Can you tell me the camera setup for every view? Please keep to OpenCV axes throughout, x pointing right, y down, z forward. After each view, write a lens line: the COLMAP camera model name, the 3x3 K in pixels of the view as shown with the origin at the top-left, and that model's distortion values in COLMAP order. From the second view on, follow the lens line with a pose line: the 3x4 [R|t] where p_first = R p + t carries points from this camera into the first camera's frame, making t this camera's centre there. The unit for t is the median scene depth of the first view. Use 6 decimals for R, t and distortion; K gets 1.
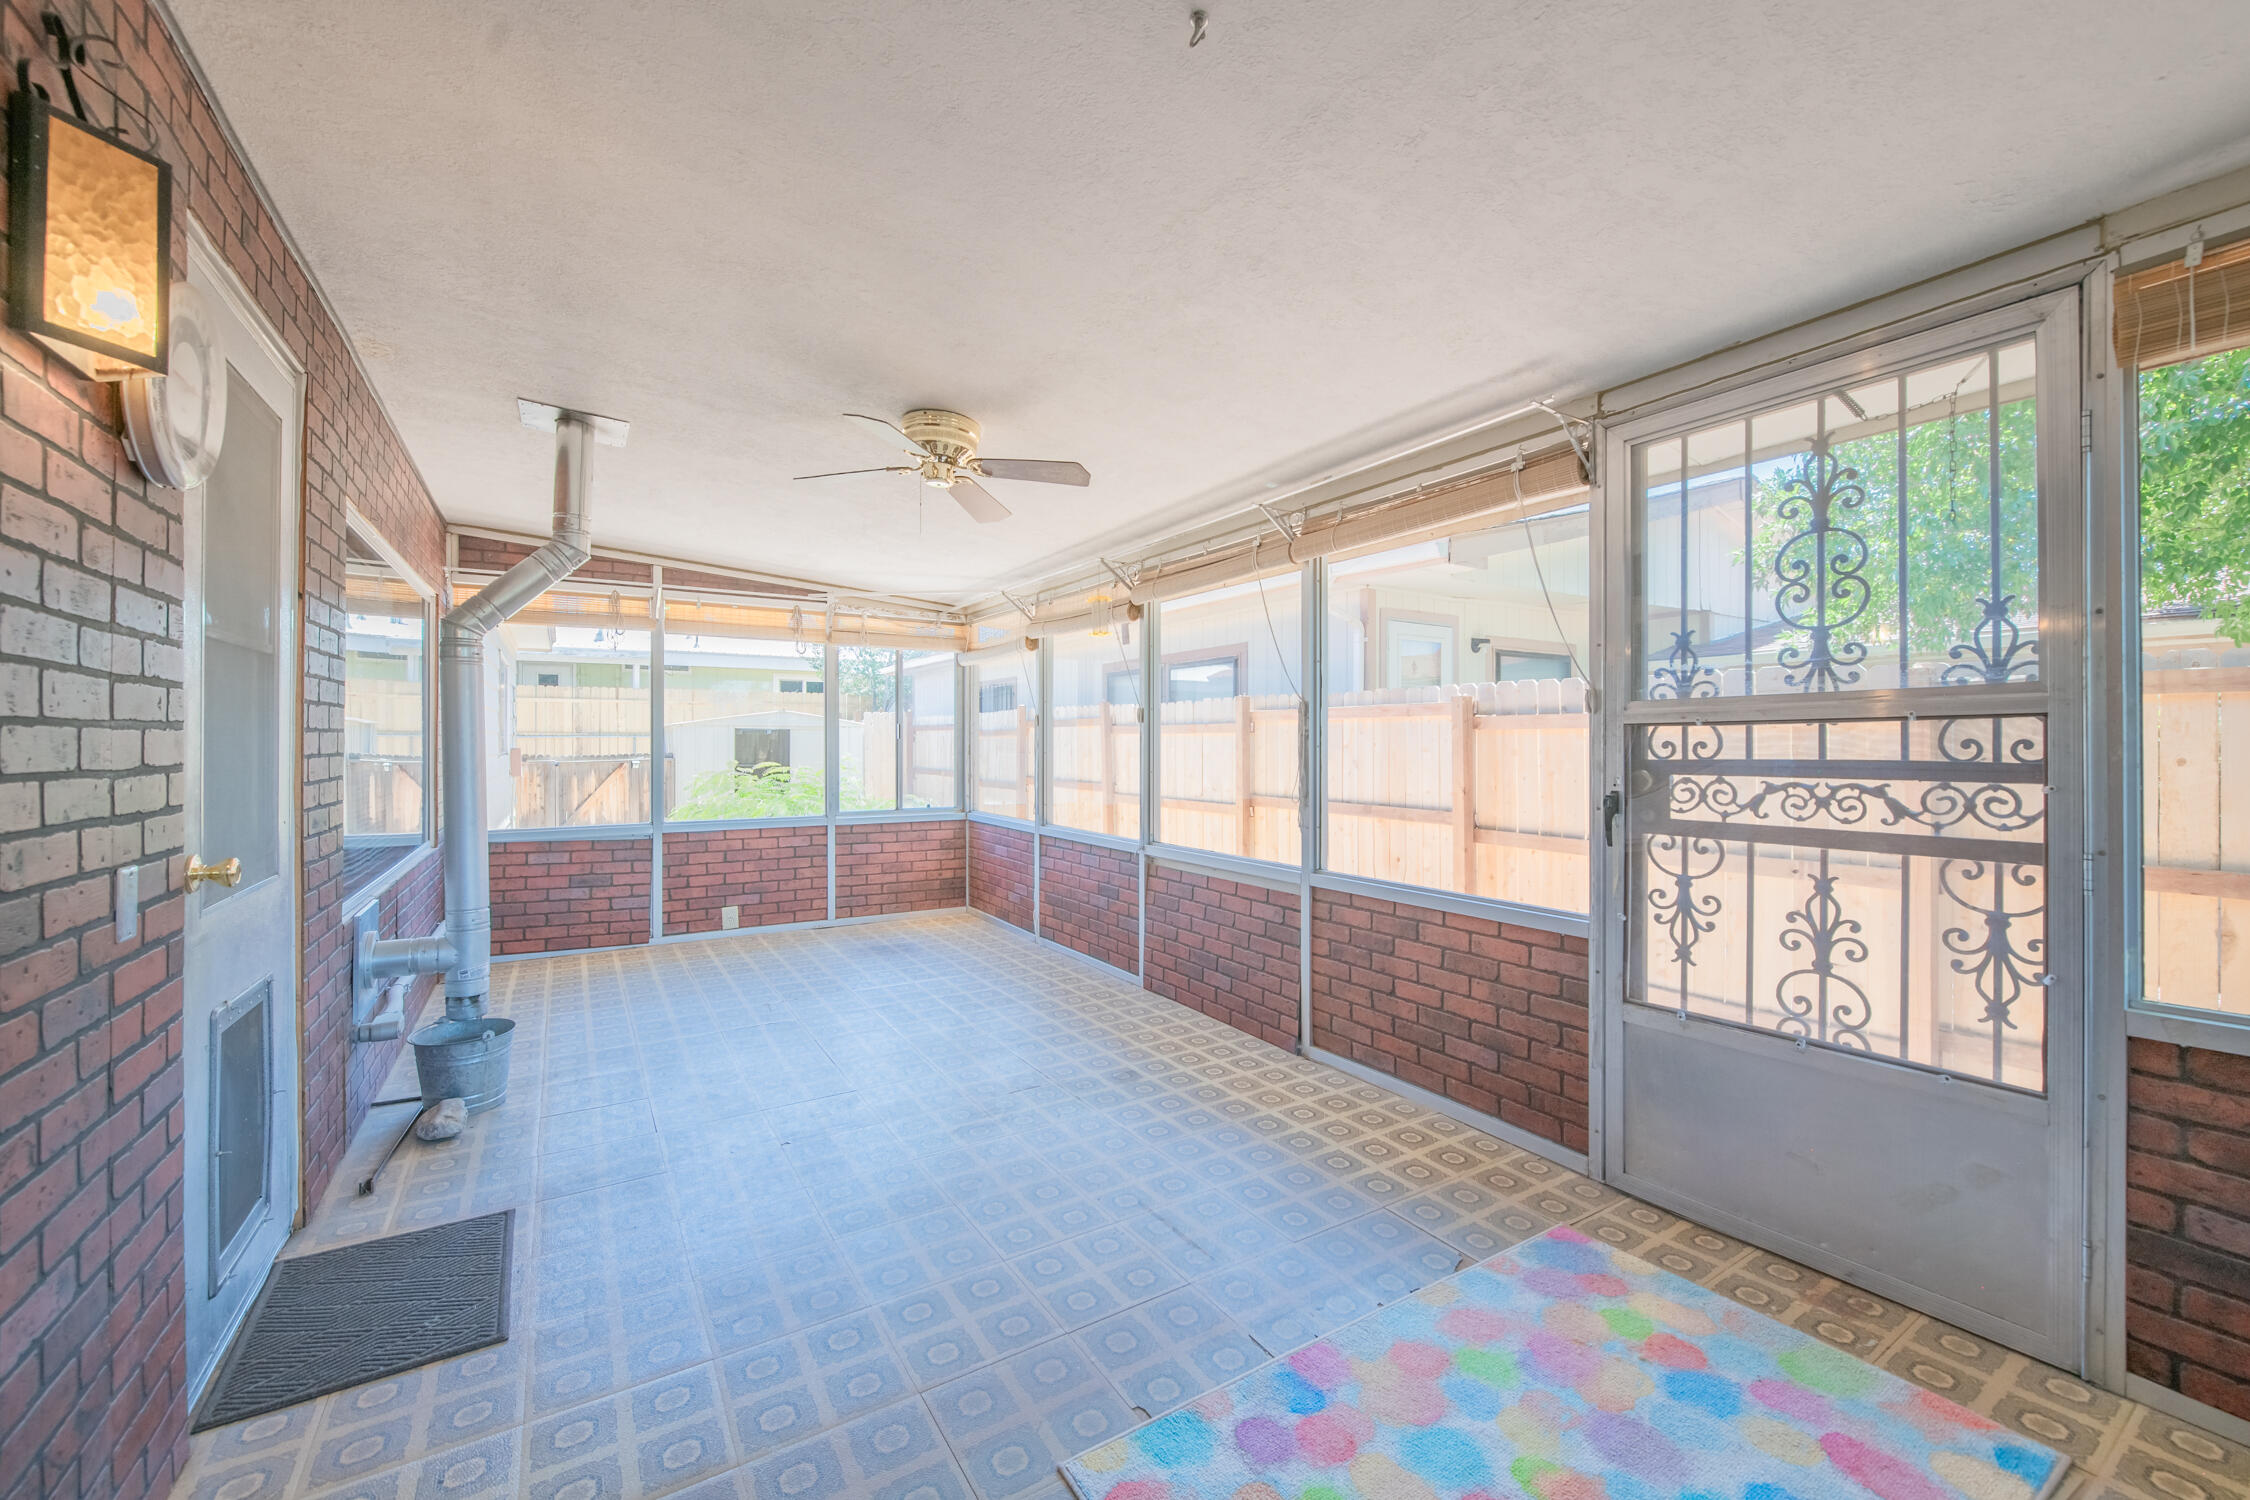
lens RADIAL K [[896.2, 0, 1138.8], [0, 896.2, 738.7], [0, 0, 1]] dist [-0.015780, 0.000248]
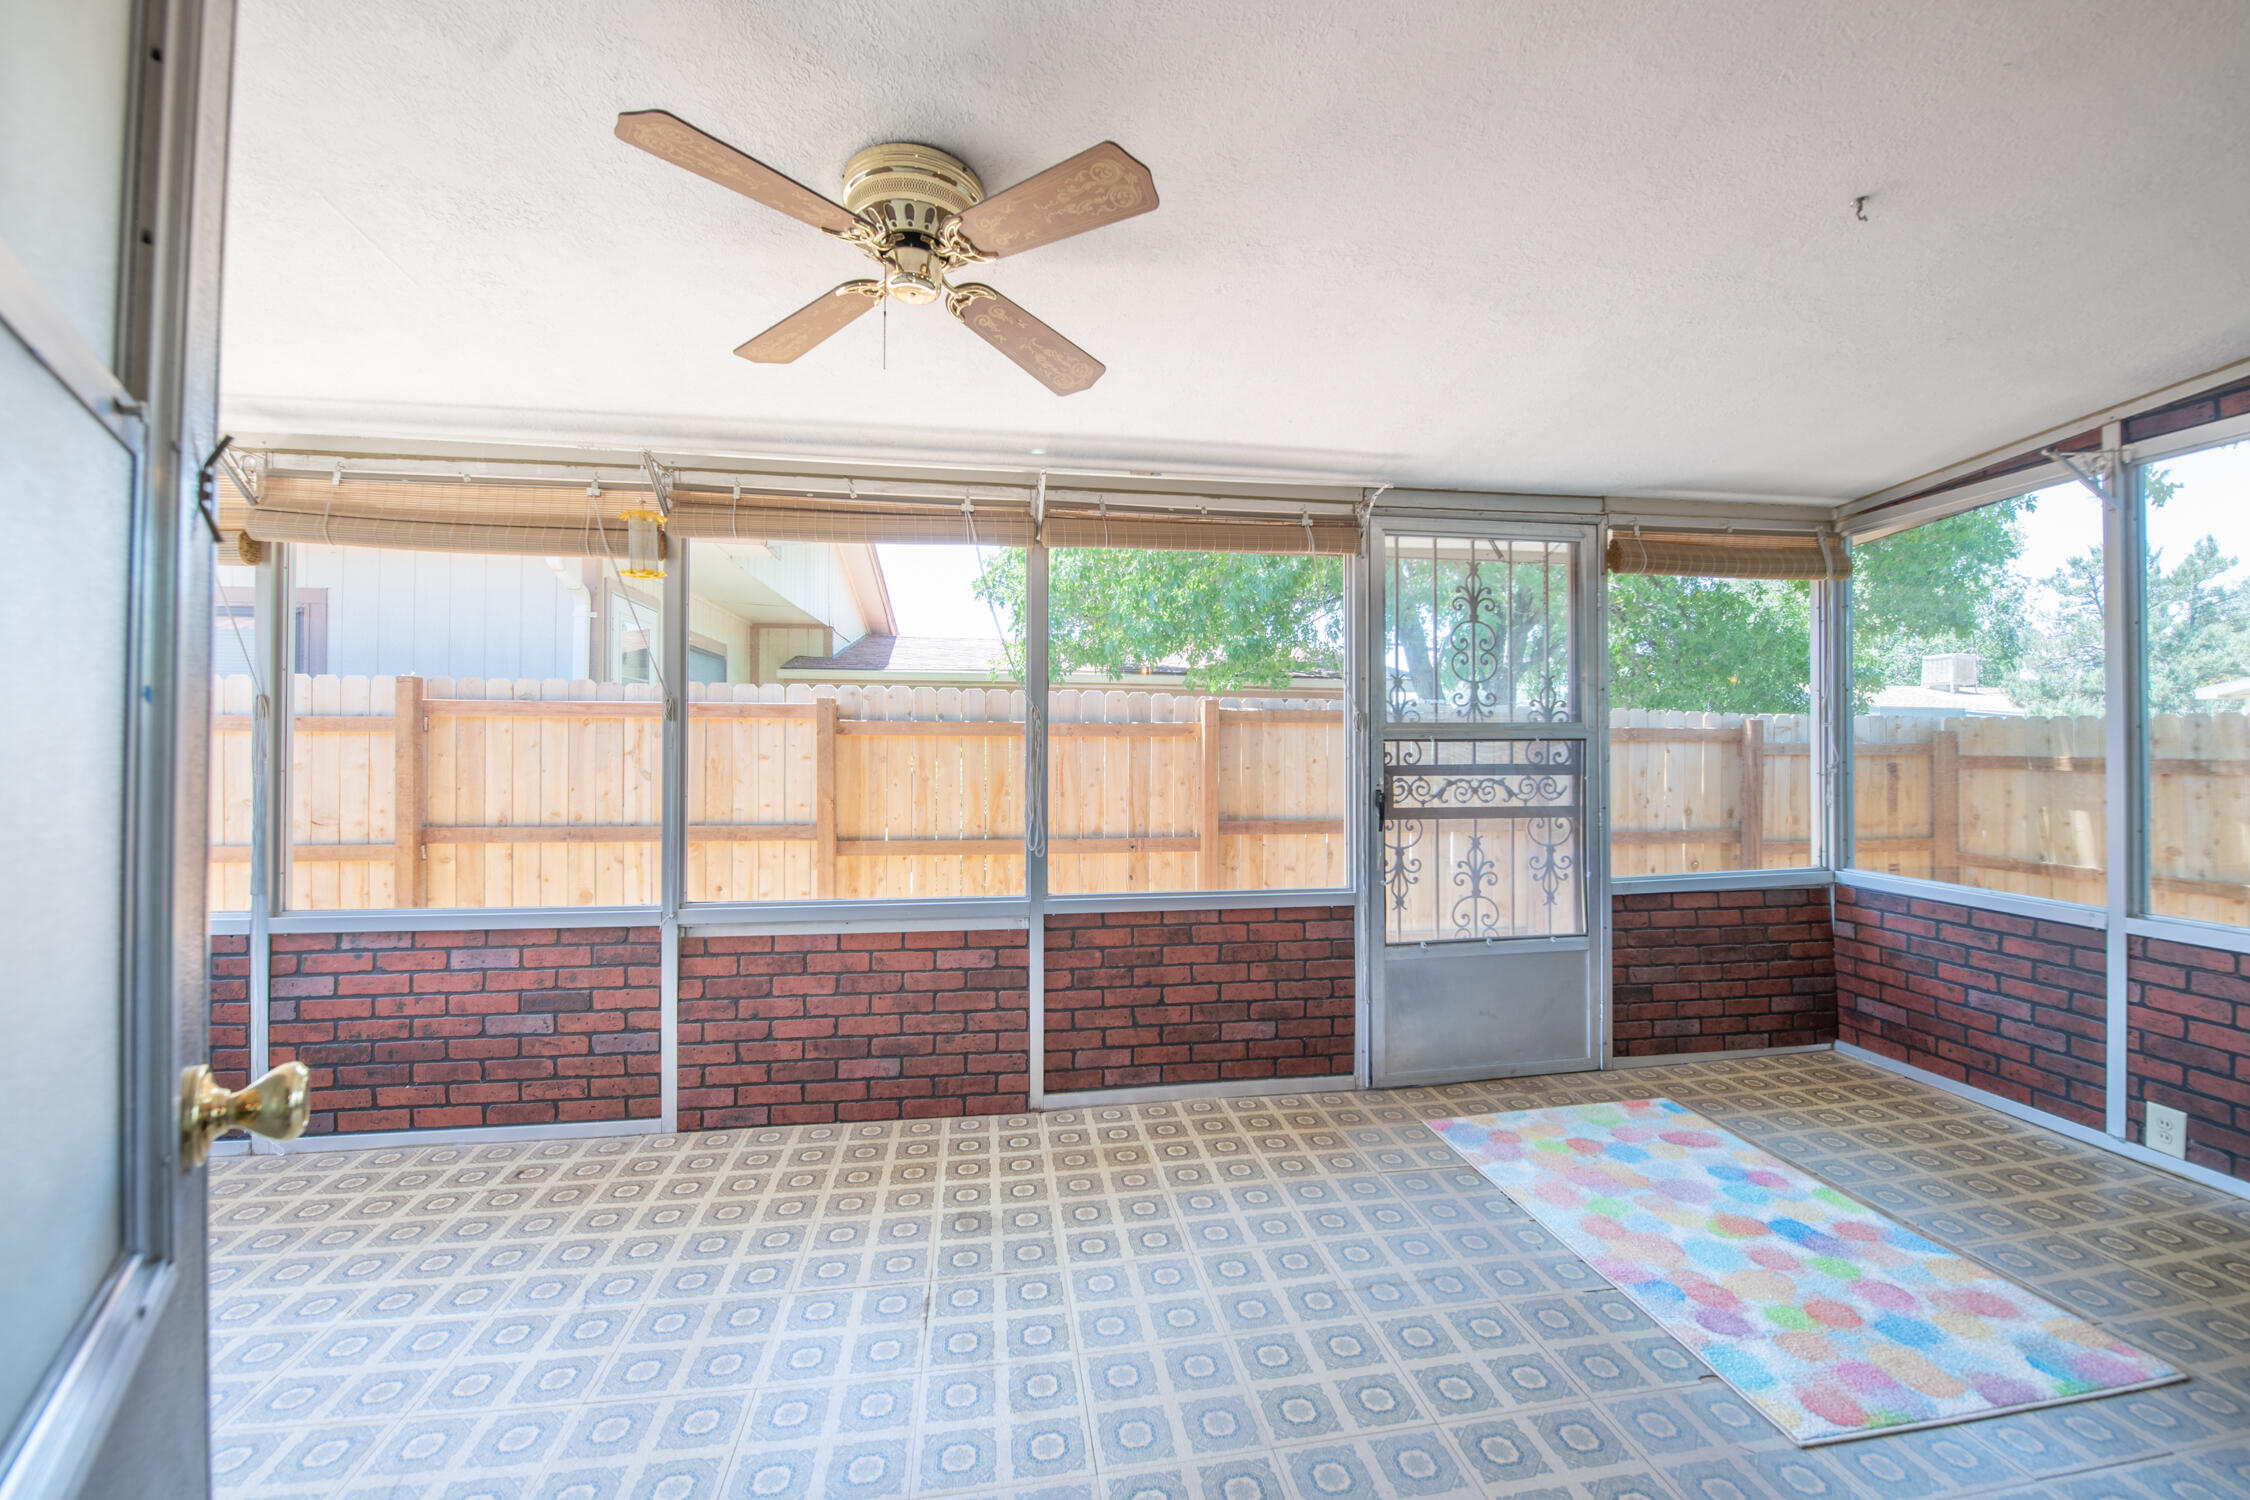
lens RADIAL K [[896.2, 0, 1138.8], [0, 896.2, 738.7], [0, 0, 1]] dist [-0.015780, 0.000248]
pose [[0.387248, 0.007637, 0.921944, -0.861875], [-0.007291, 0.999960, -0.005220, -0.008479], [-0.921947, -0.004701, 0.387288, 0.835653]]
